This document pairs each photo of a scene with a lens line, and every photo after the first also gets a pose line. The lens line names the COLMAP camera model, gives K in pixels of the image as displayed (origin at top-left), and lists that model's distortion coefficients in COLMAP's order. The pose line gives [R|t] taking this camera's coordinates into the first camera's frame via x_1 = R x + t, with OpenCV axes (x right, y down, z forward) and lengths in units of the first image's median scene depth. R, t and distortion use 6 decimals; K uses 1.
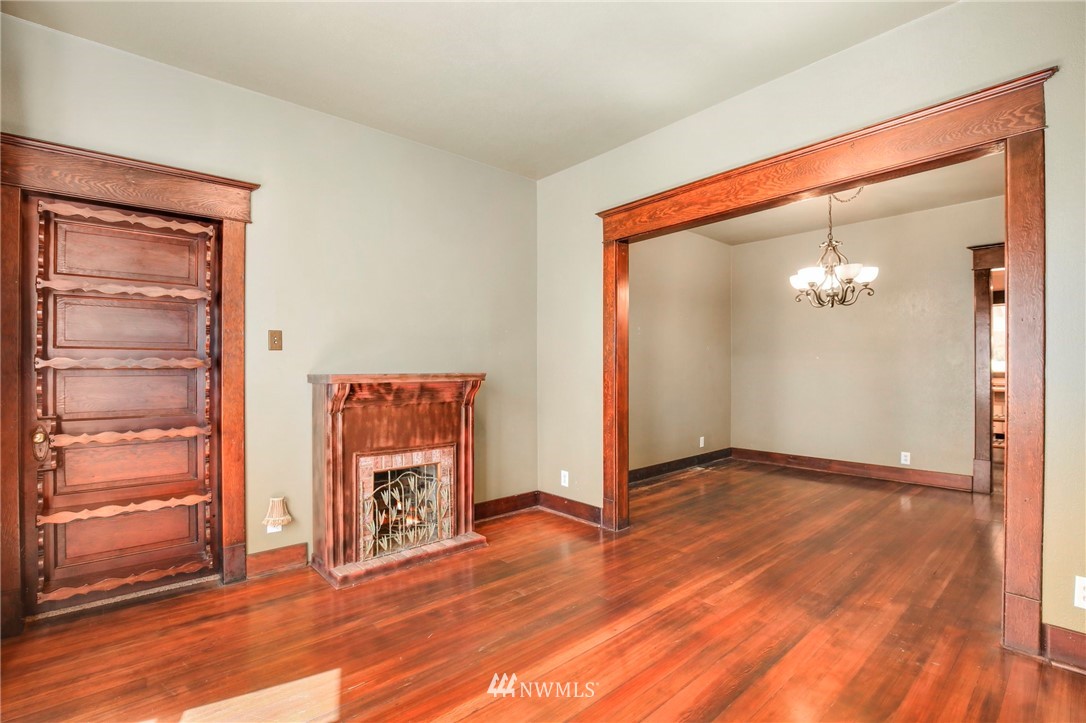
lens RADIAL K [[501.2, 0, 550.0], [0, 501.2, 367.5], [0, 0, 1]] dist [-0.026195, 0.001278]
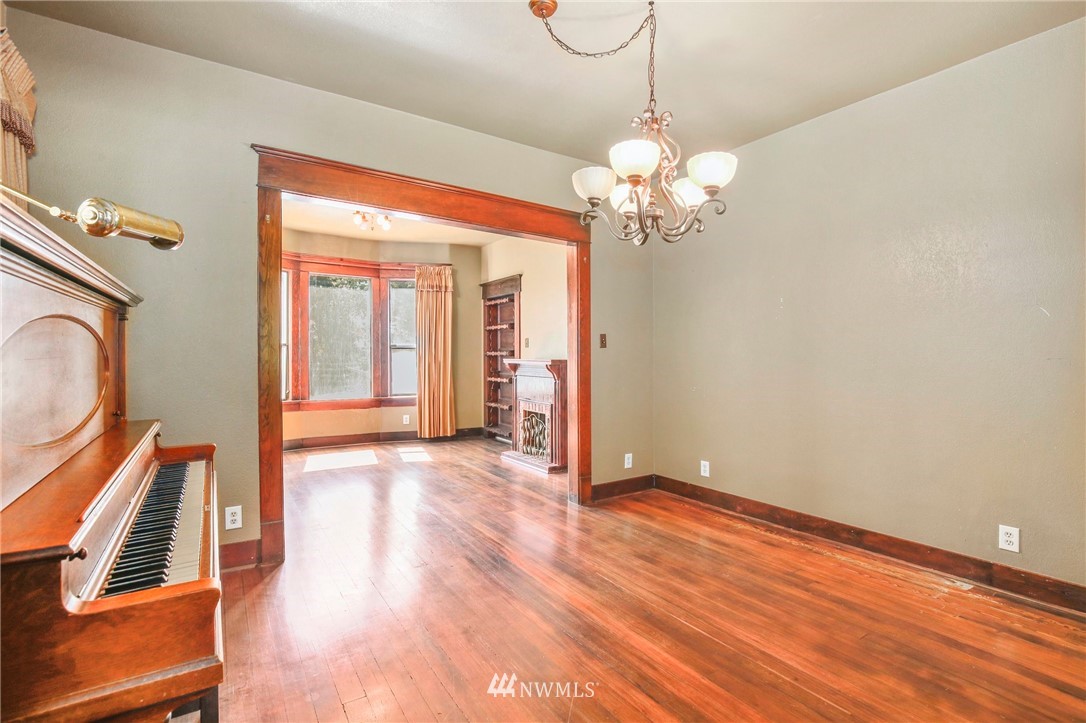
lens RADIAL K [[501.2, 0, 547.1], [0, 501.2, 361.5], [0, 0, 1]] dist [-0.026195, 0.001278]
pose [[-0.154695, 0.008157, -0.987929, 1.492218], [-0.006753, 0.999934, 0.009313, 0.004113], [0.987939, 0.008112, -0.154629, 1.338300]]
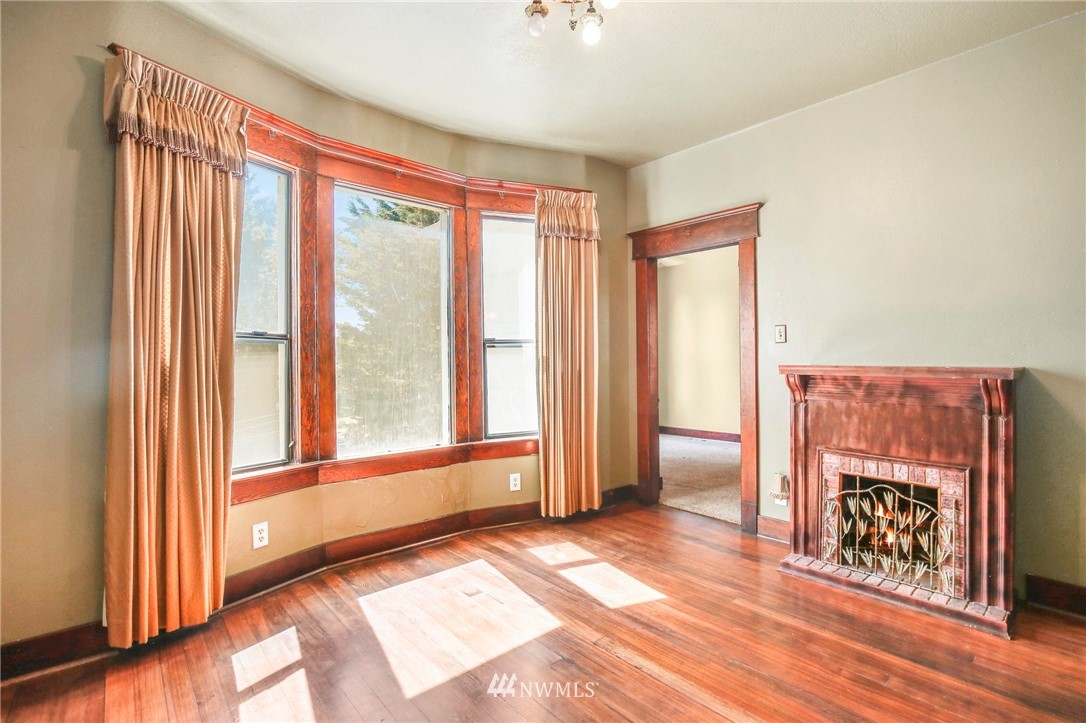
lens RADIAL K [[501.2, 0, 548.1], [0, 501.2, 355.8], [0, 0, 1]] dist [-0.026195, 0.001278]
pose [[-0.010780, -0.005369, -0.999927, 0.545977], [-0.000599, 0.999985, -0.005363, -0.000184], [0.999942, 0.000542, -0.010783, 0.456606]]
